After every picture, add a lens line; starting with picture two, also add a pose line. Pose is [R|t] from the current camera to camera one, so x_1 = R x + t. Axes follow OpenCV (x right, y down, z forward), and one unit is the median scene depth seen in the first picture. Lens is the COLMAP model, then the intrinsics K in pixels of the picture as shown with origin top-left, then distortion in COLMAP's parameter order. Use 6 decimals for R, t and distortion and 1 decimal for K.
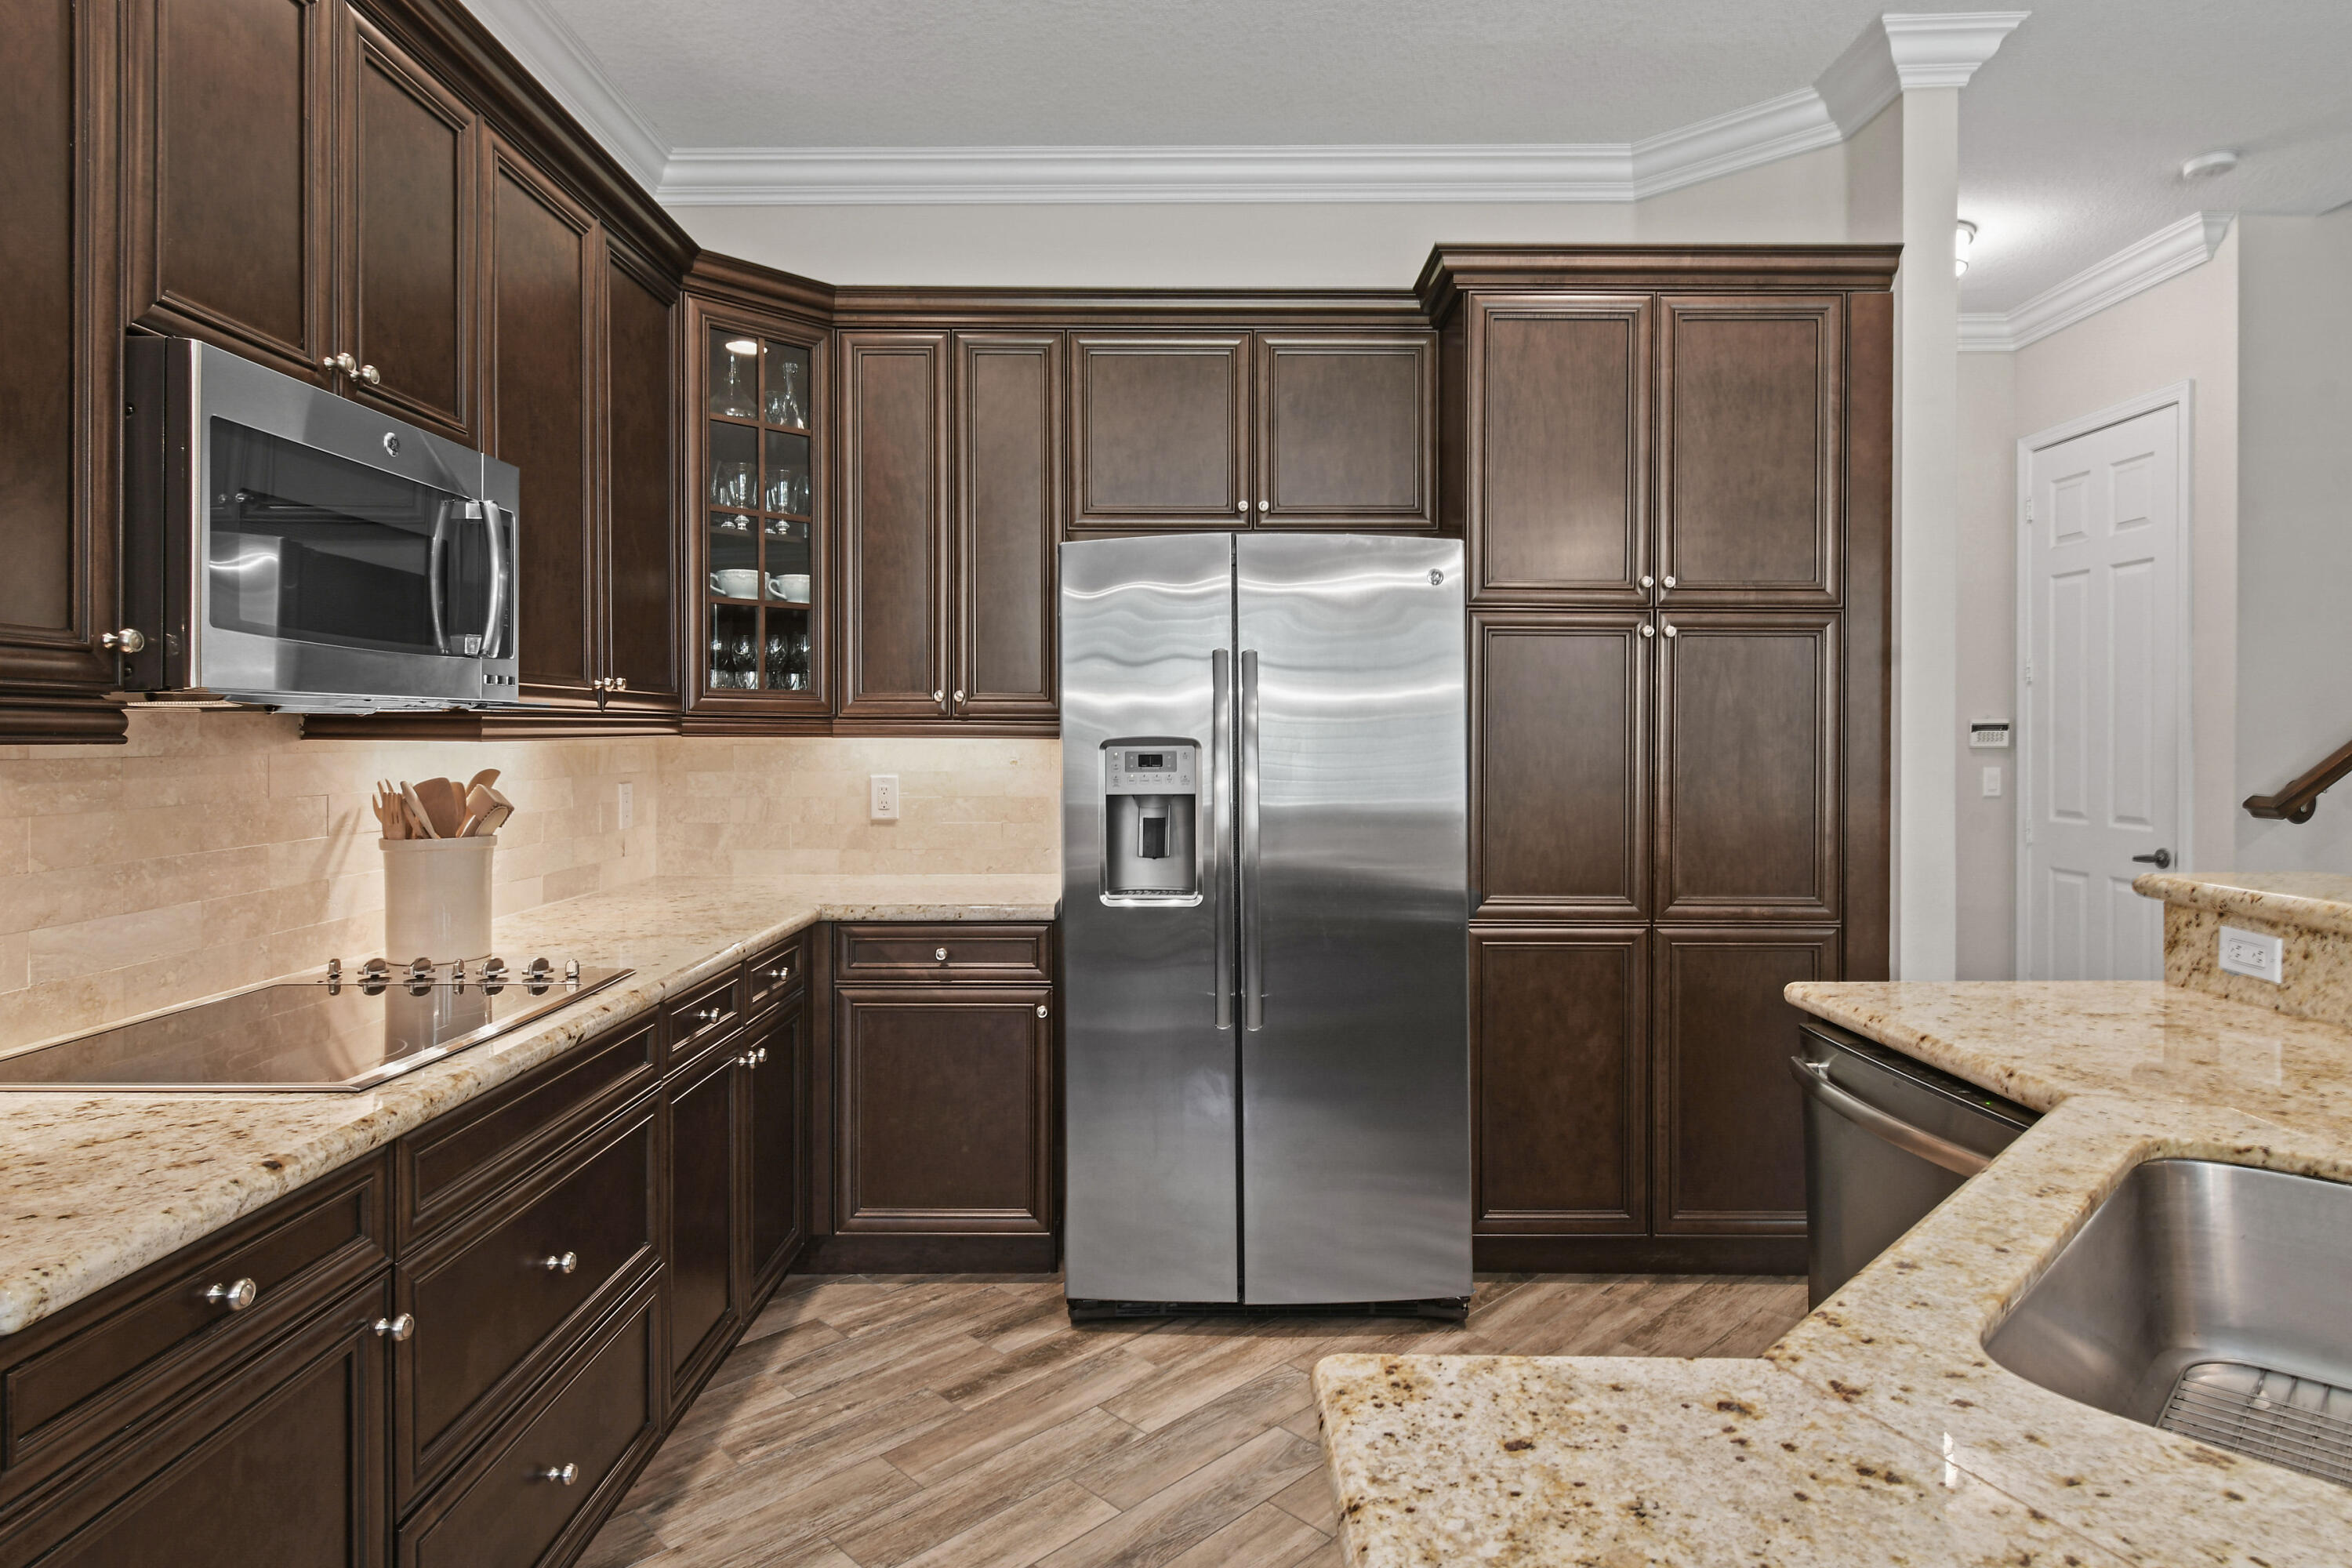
lens RADIAL K [[1316.5, 0, 1184.5], [0, 1316.5, 765.4], [0, 0, 1]] dist [0.000940, 0.003316]
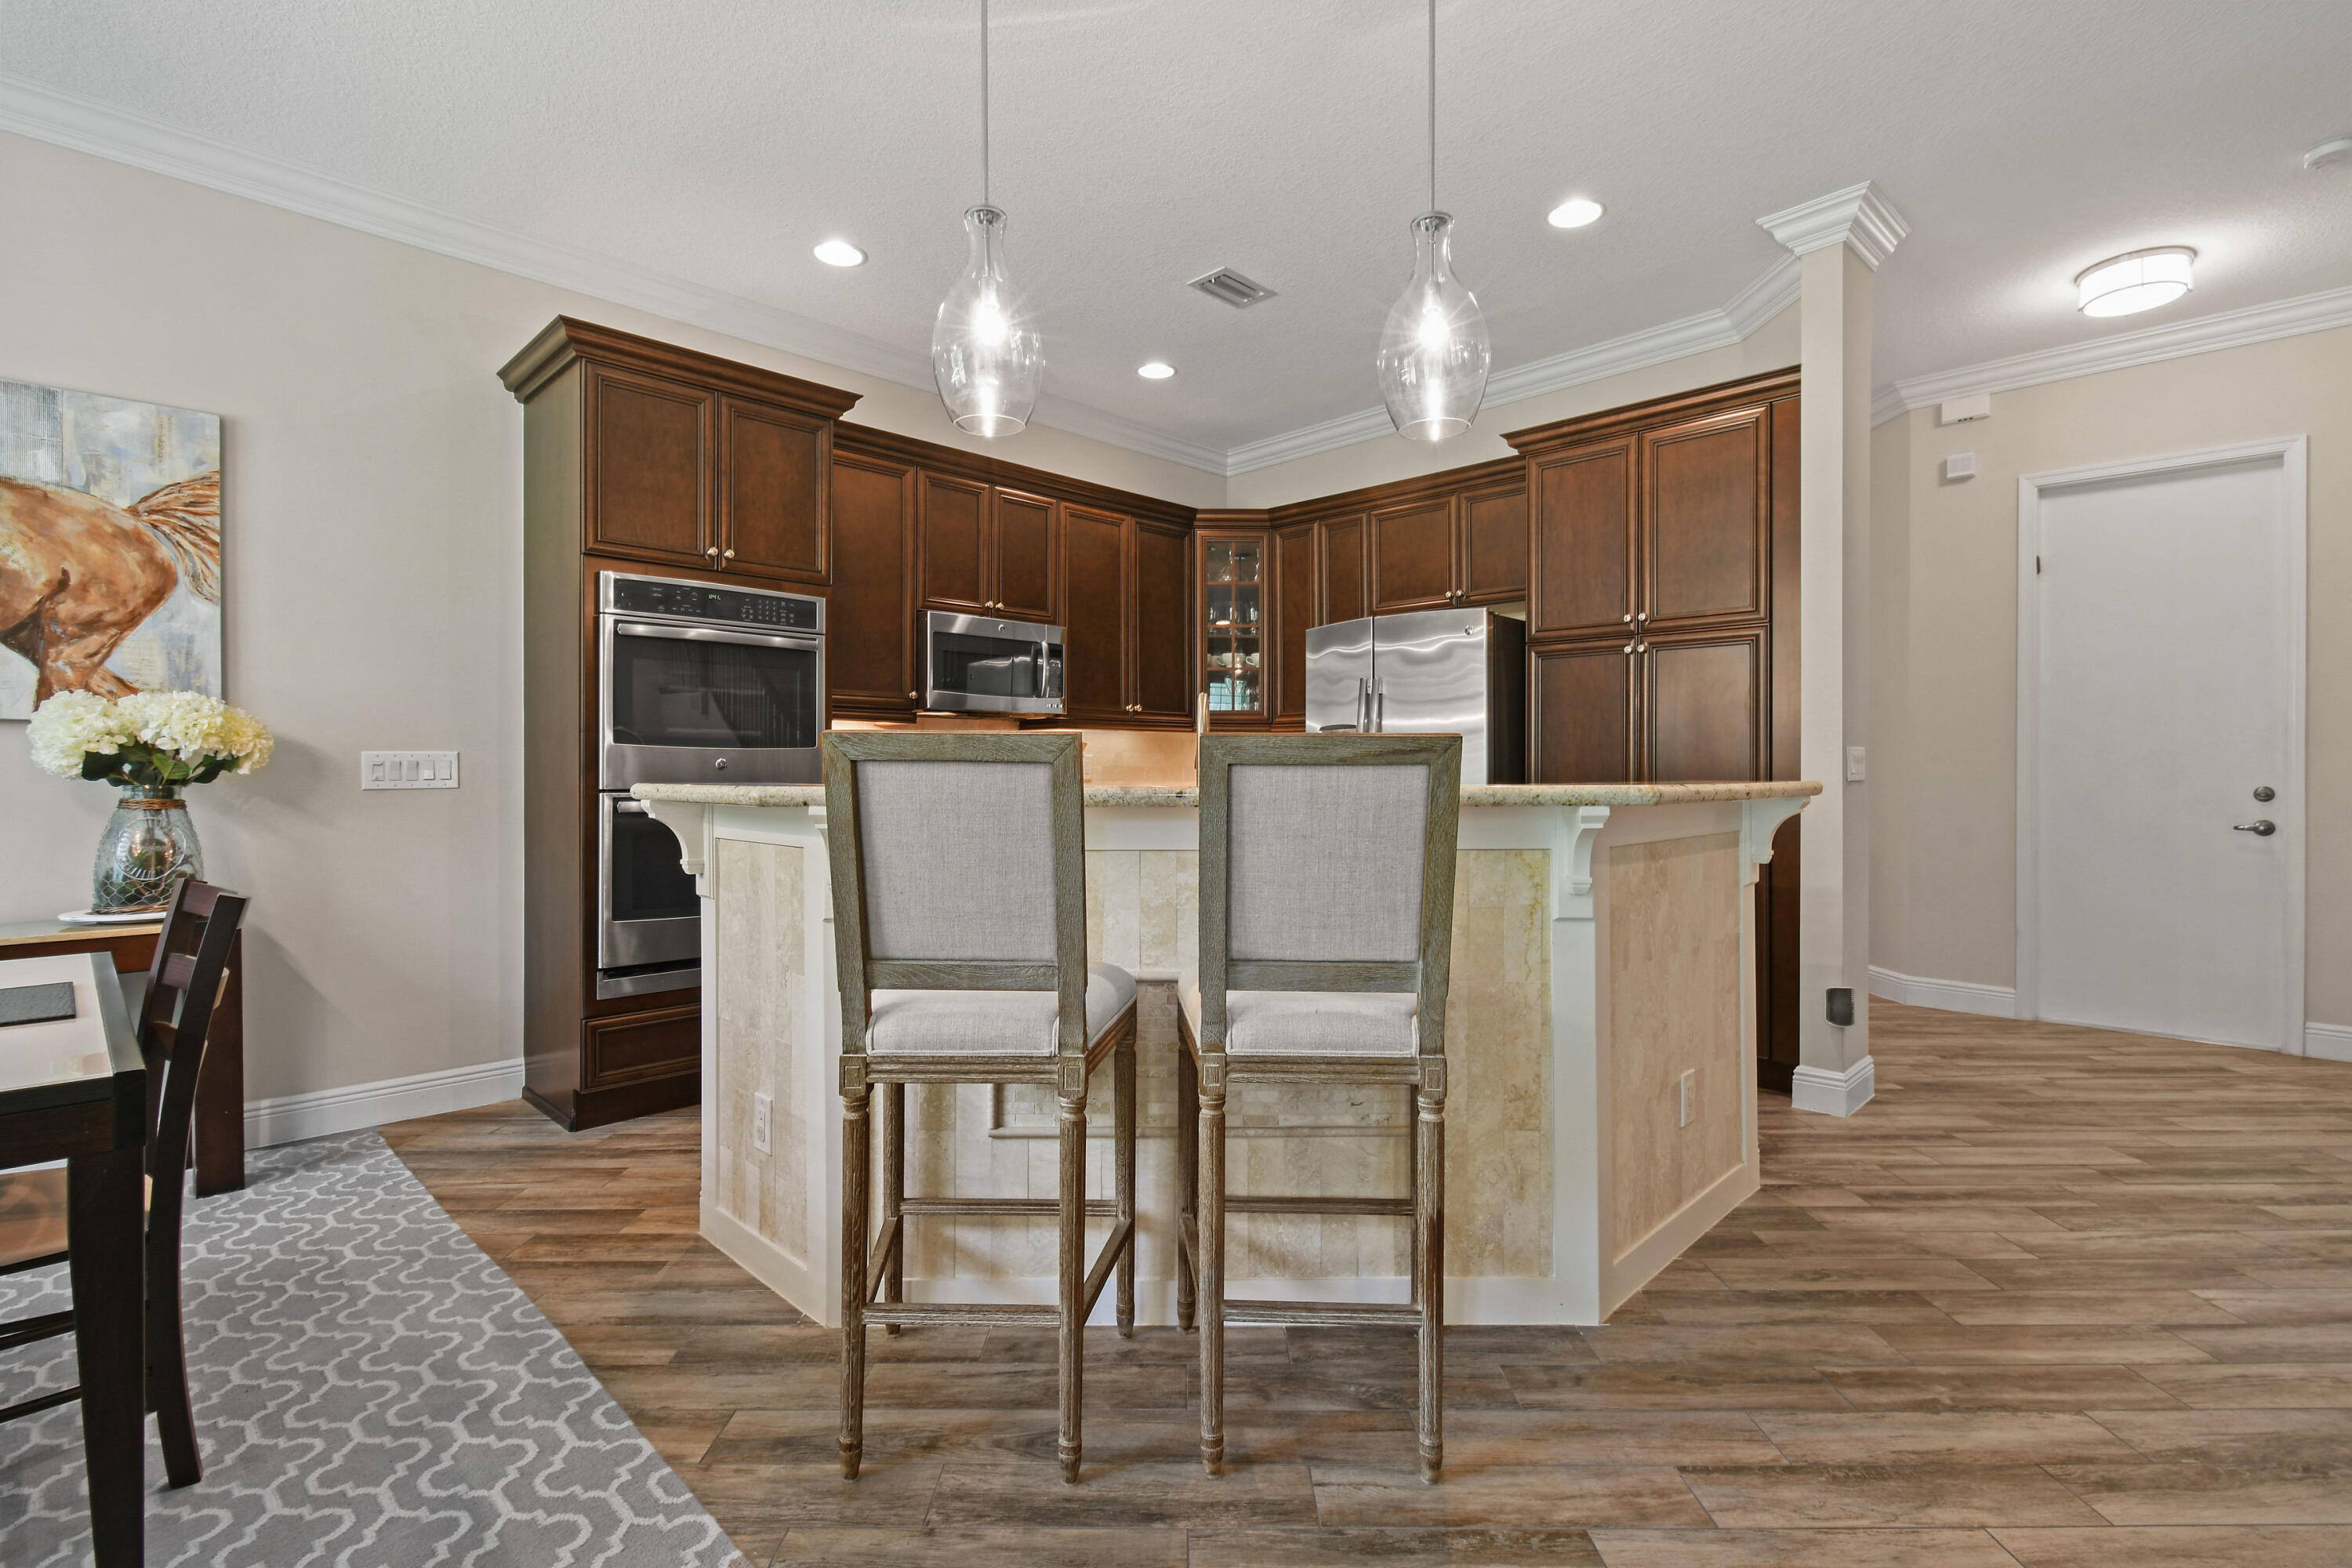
lens RADIAL K [[1107.2, 0, 1166.7], [0, 1107.2, 773.4], [0, 0, 1]] dist [0.003477, 0.001701]
pose [[0.708671, 0.002894, -0.705534, 0.970685], [-0.015884, 0.999804, -0.011853, 0.076239], [0.705361, 0.019607, 0.708577, -0.348615]]
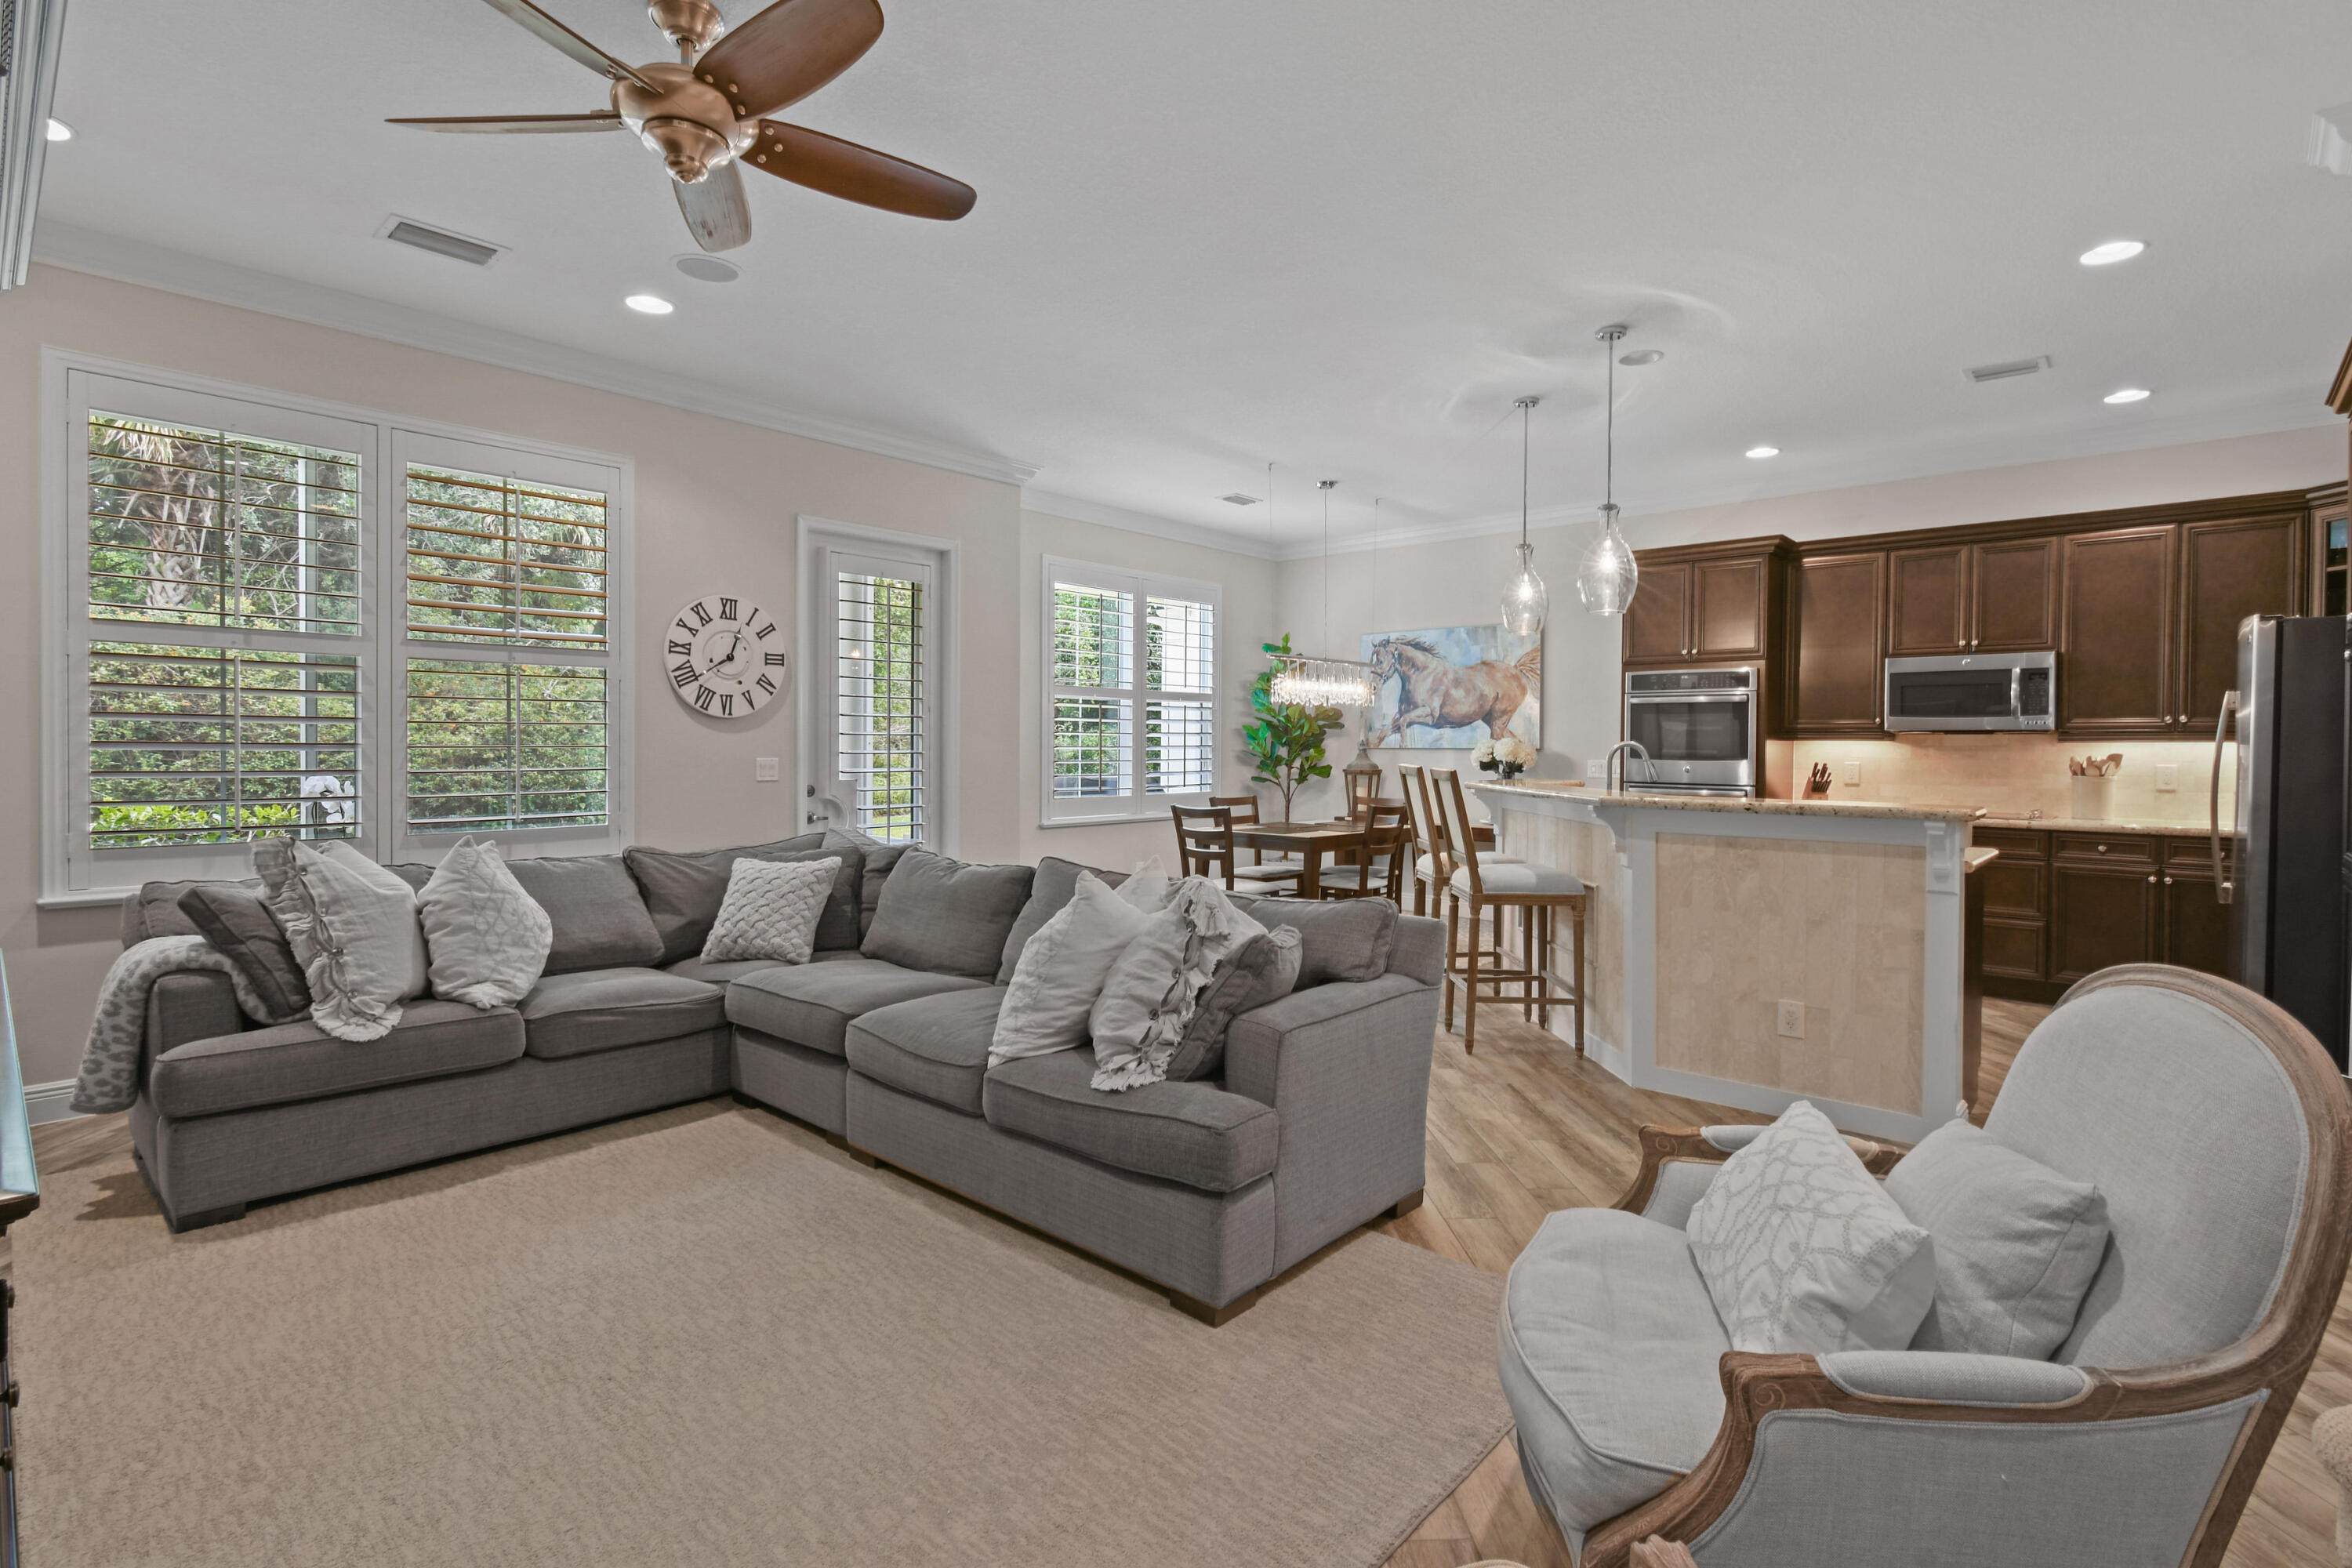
lens RADIAL K [[1107.2, 0, 1192.8], [0, 1107.2, 751.3], [0, 0, 1]] dist [0.003477, 0.001701]
pose [[-0.666761, -0.001367, -0.745271, 2.081085], [-0.025080, 0.999473, 0.020604, -0.000653], [0.744850, 0.032429, -0.666444, 0.943871]]
